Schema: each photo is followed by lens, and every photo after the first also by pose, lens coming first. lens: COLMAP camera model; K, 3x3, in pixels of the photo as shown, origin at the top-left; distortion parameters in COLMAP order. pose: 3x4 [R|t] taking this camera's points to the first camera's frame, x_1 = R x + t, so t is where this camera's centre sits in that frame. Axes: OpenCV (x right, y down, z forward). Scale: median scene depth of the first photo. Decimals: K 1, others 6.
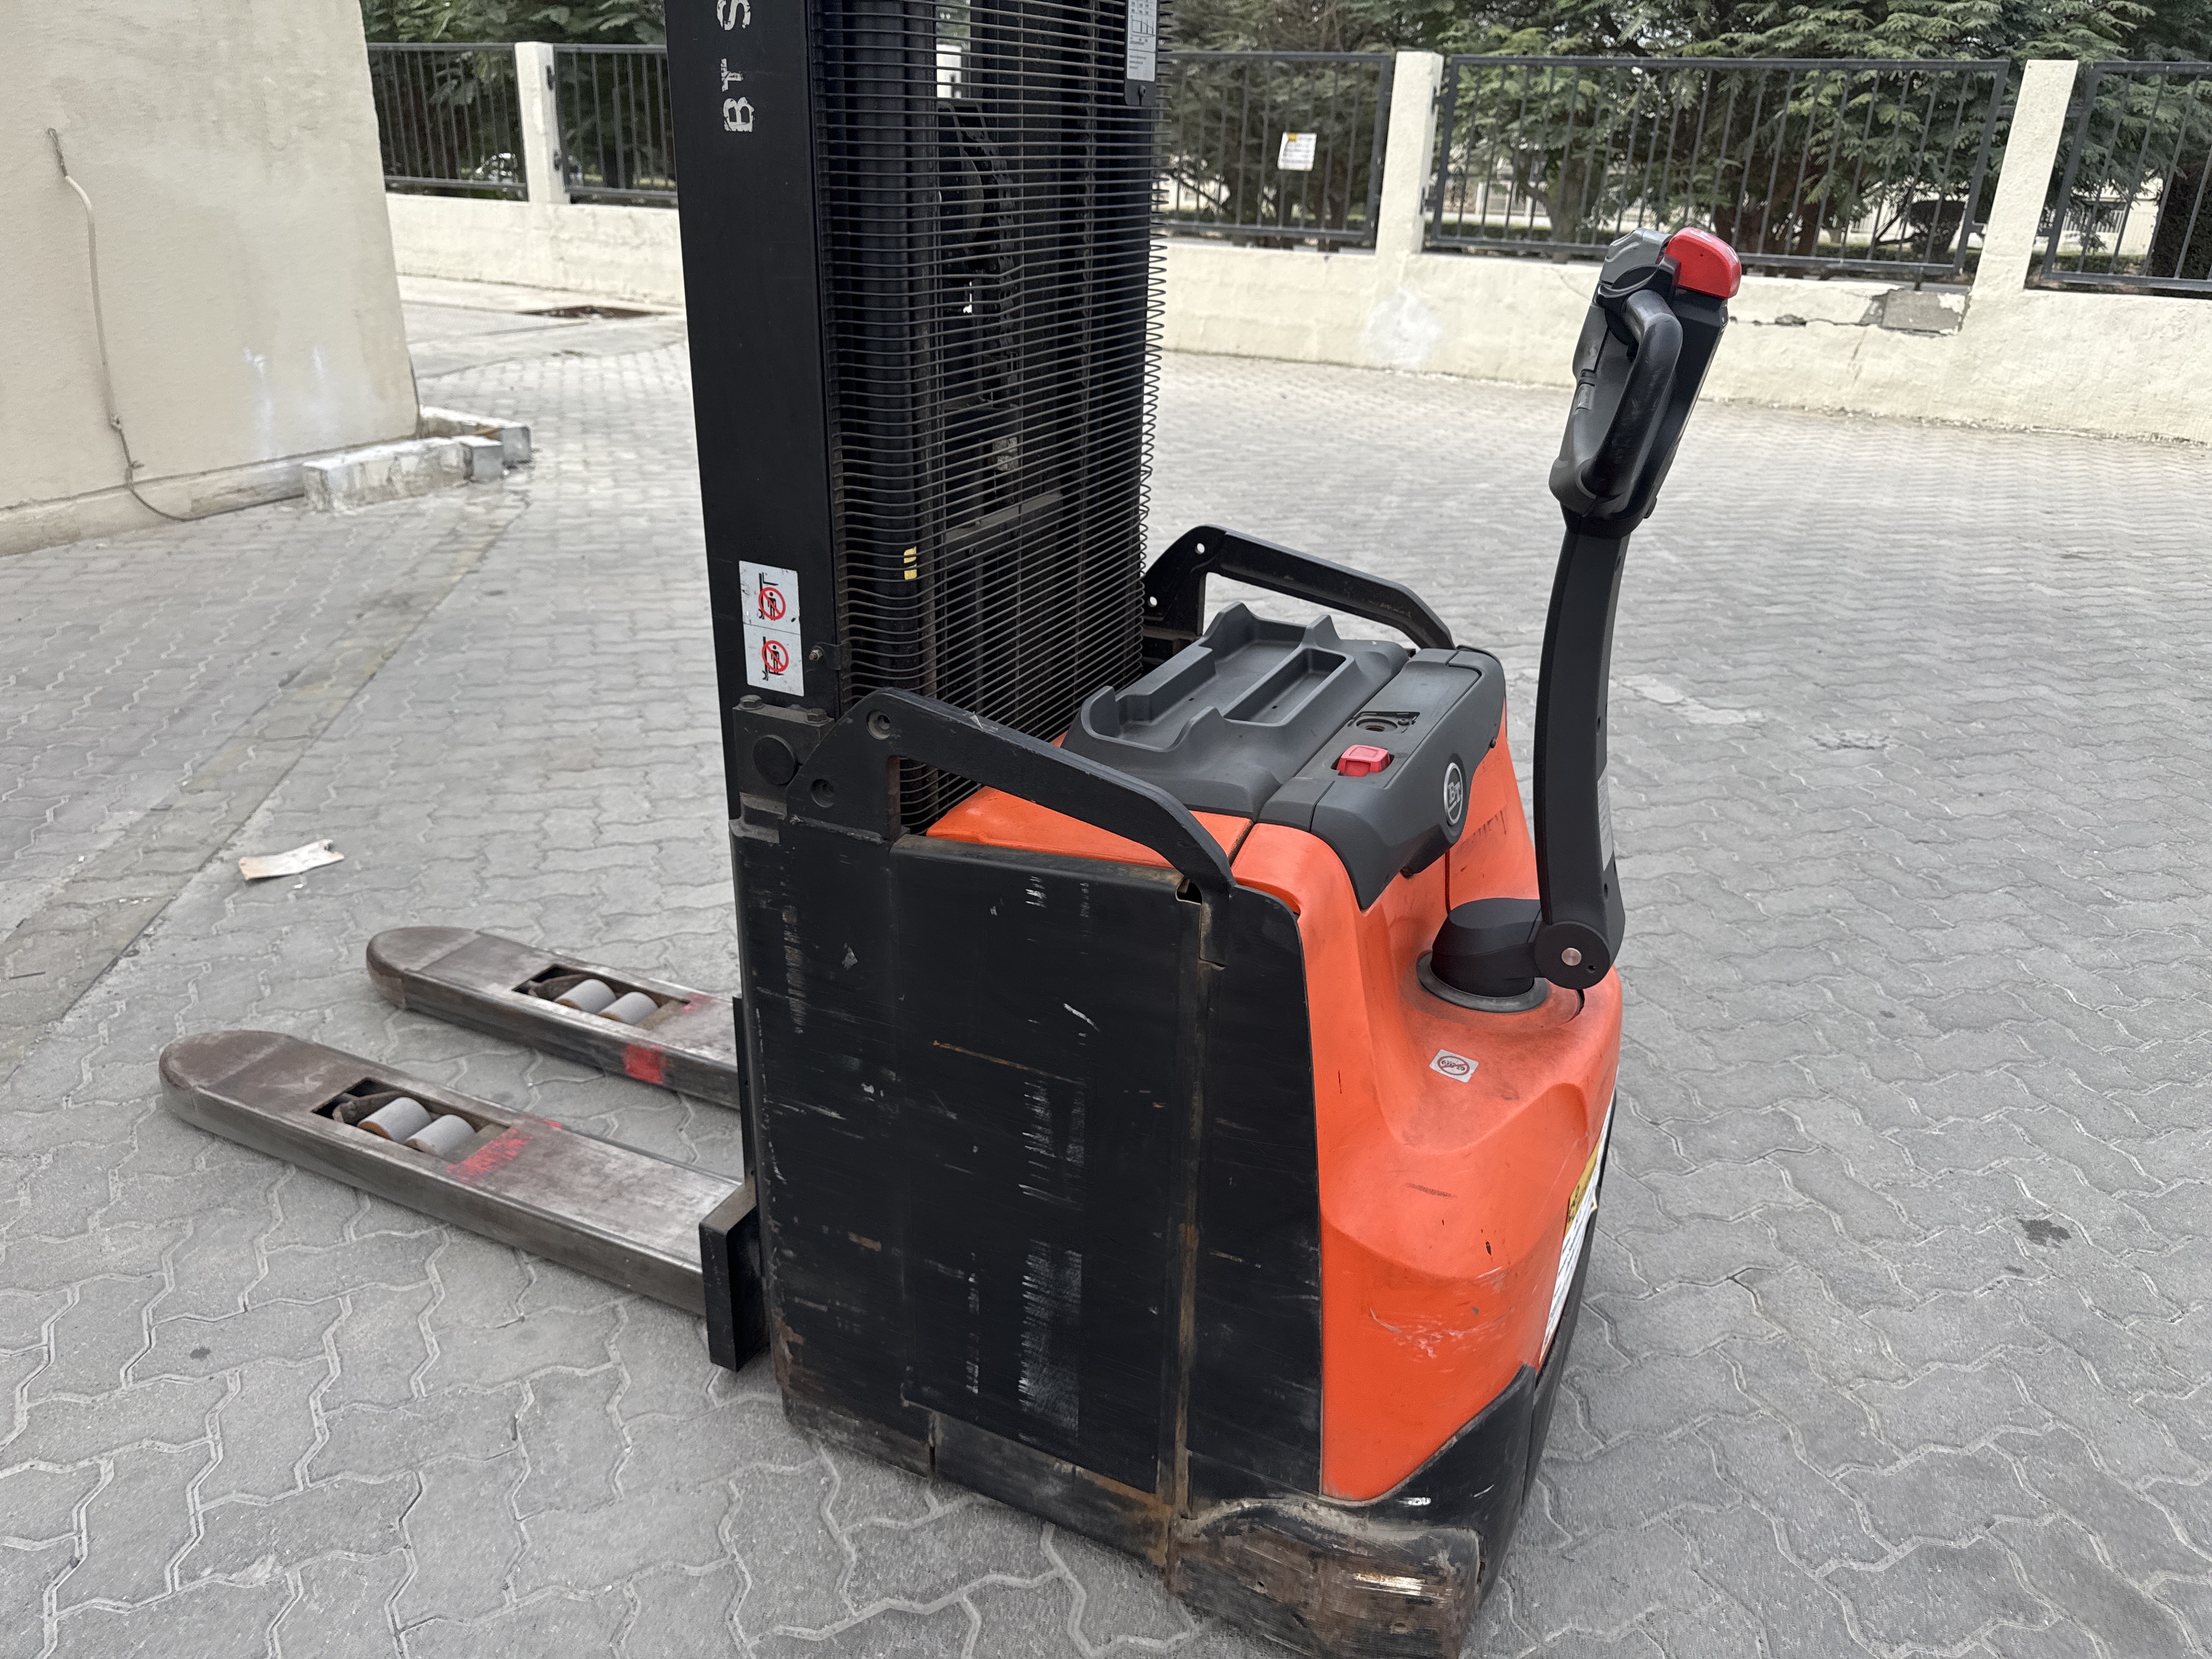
lens RADIAL K [[1573.8, 0, 1112.6], [0, 1573.8, 821.8], [0, 0, 1]] dist [0.053744, -0.091995]
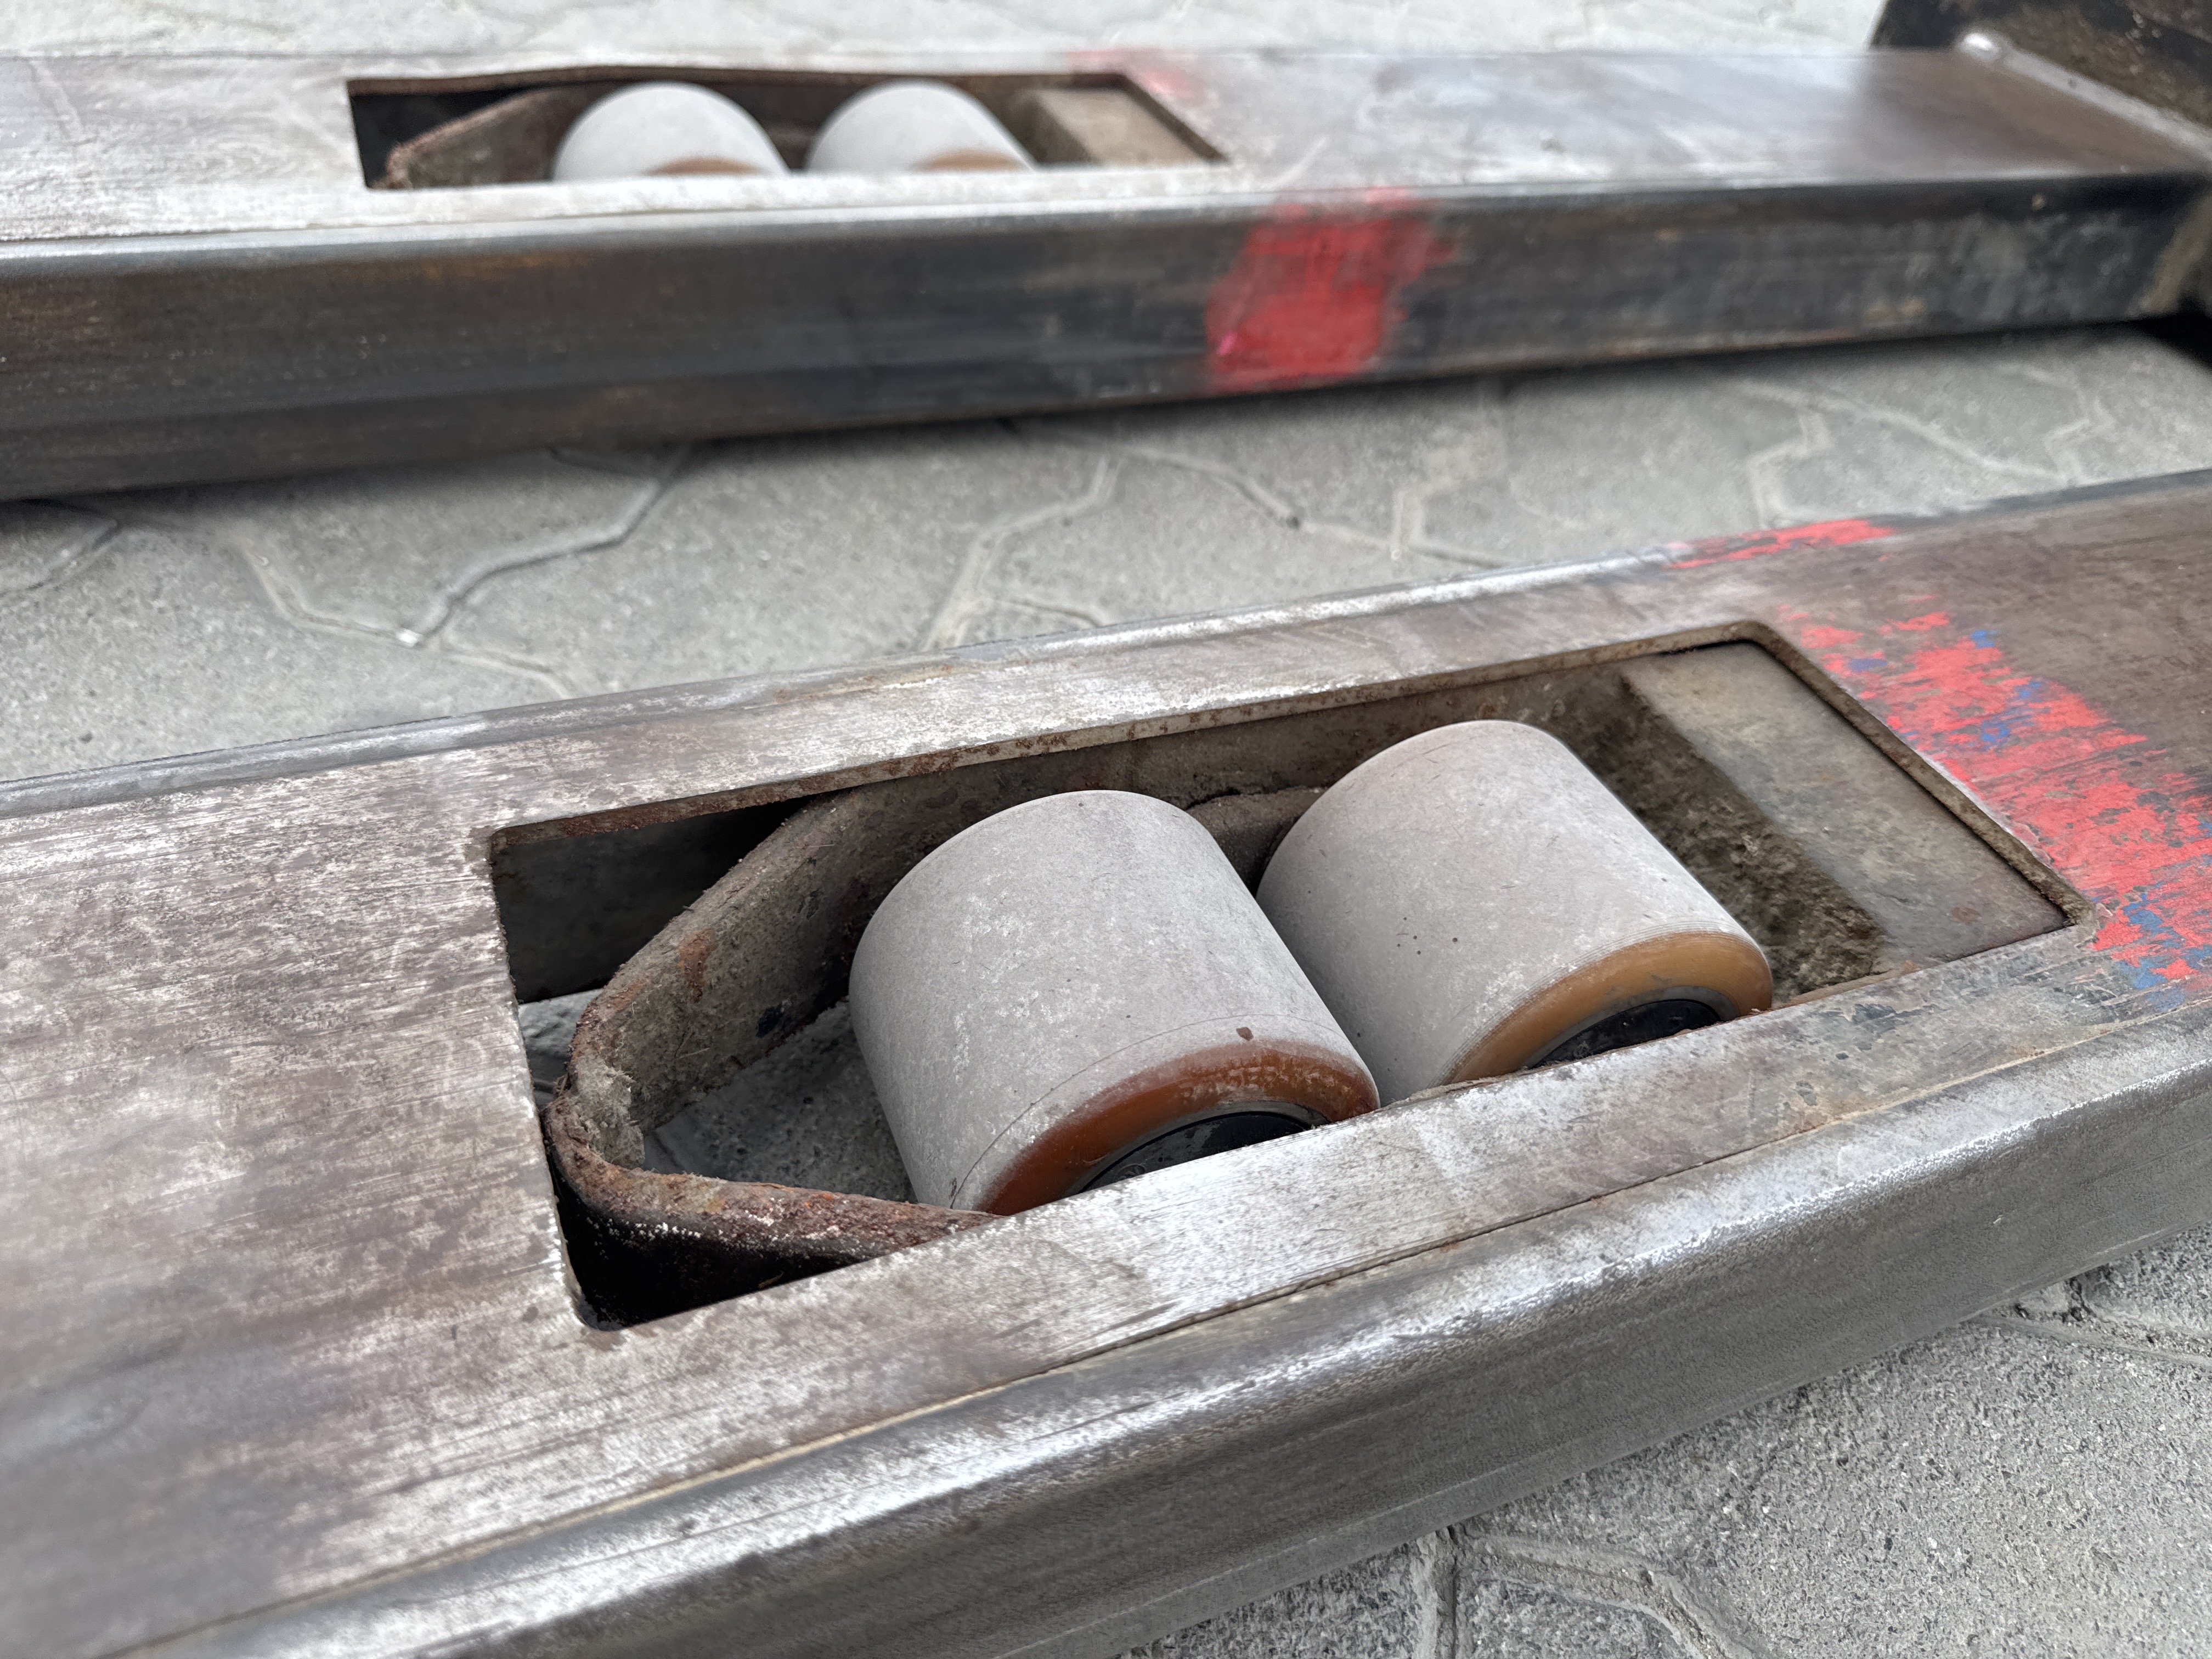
lens RADIAL K [[1627.0, 0, 1129.0], [0, 1627.0, 836.1], [0, 0, 1]] dist [-0.035150, 0.007636]
pose [[0.672470, -0.449988, 0.587618, -0.475741], [0.206418, 0.876470, 0.434961, 0.112006], [-0.710757, -0.171203, 0.682286, 0.831636]]
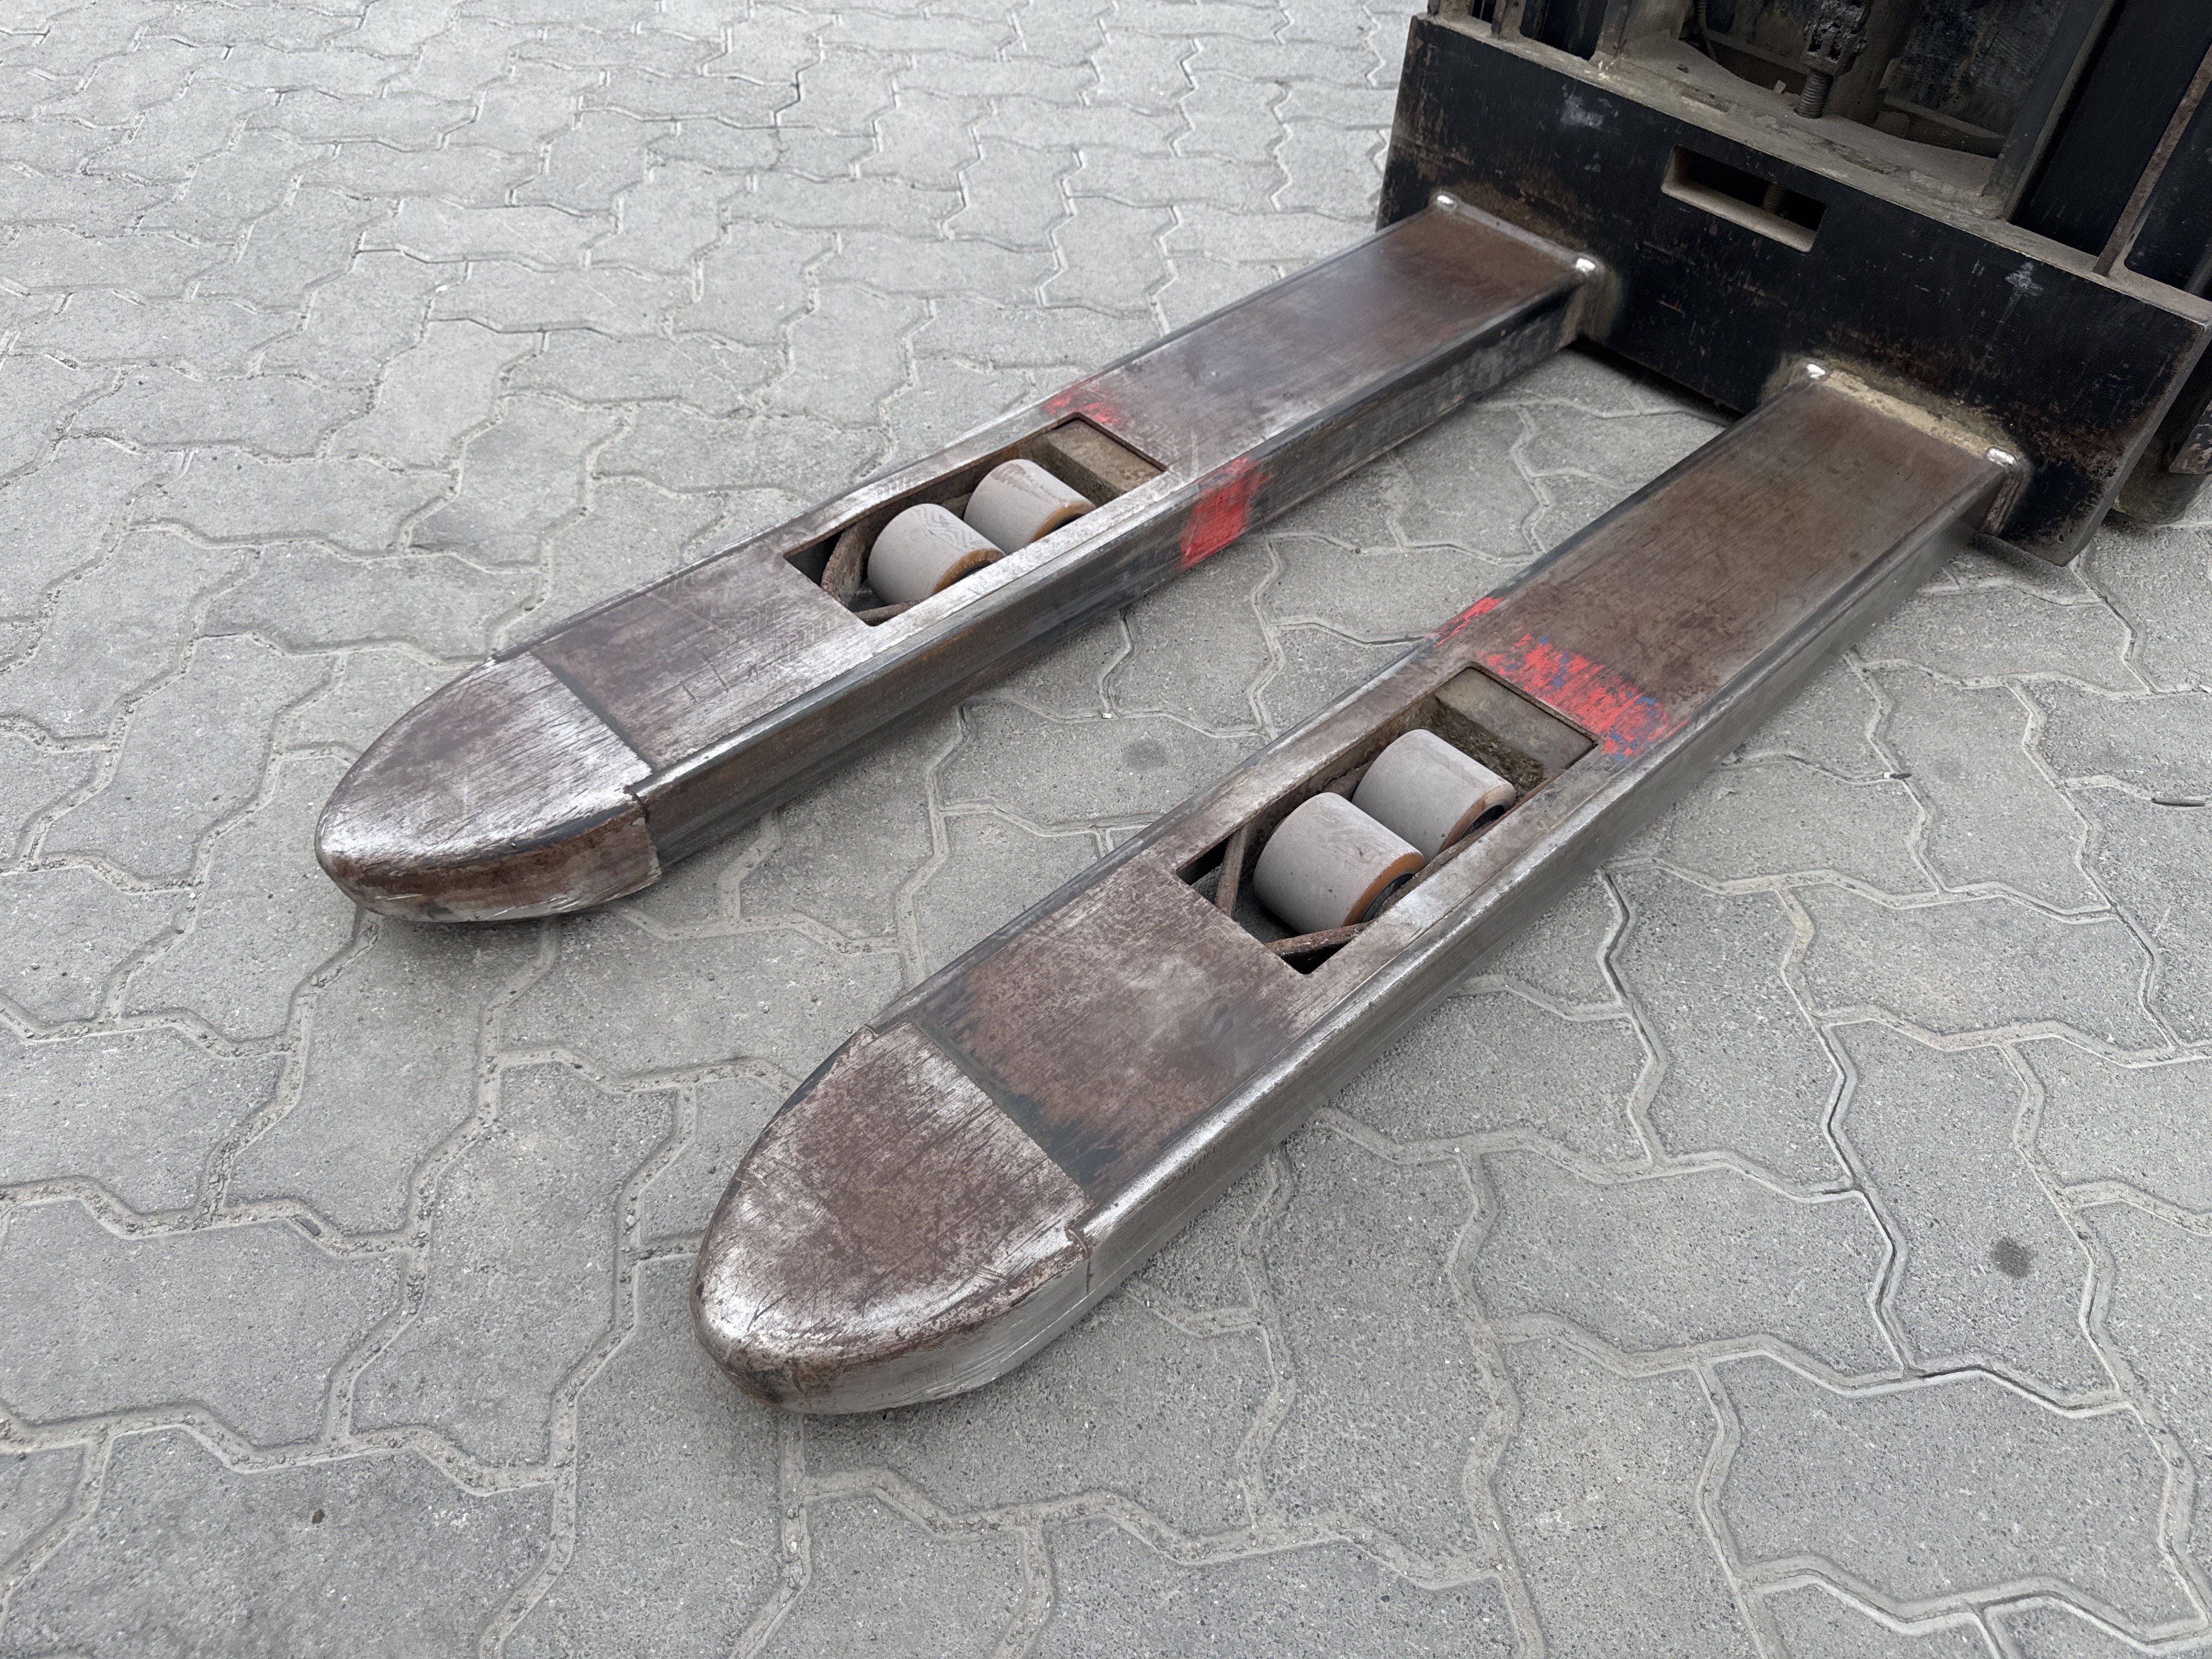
lens RADIAL K [[1587.2, 0, 1093.9], [0, 1587.2, 810.7], [0, 0, 1]] dist [0.007529, -0.015436]
pose [[0.378032, -0.686672, 0.620946, -0.664776], [0.352652, 0.726958, 0.589210, -0.081558], [-0.855996, -0.003762, 0.516969, 0.764317]]
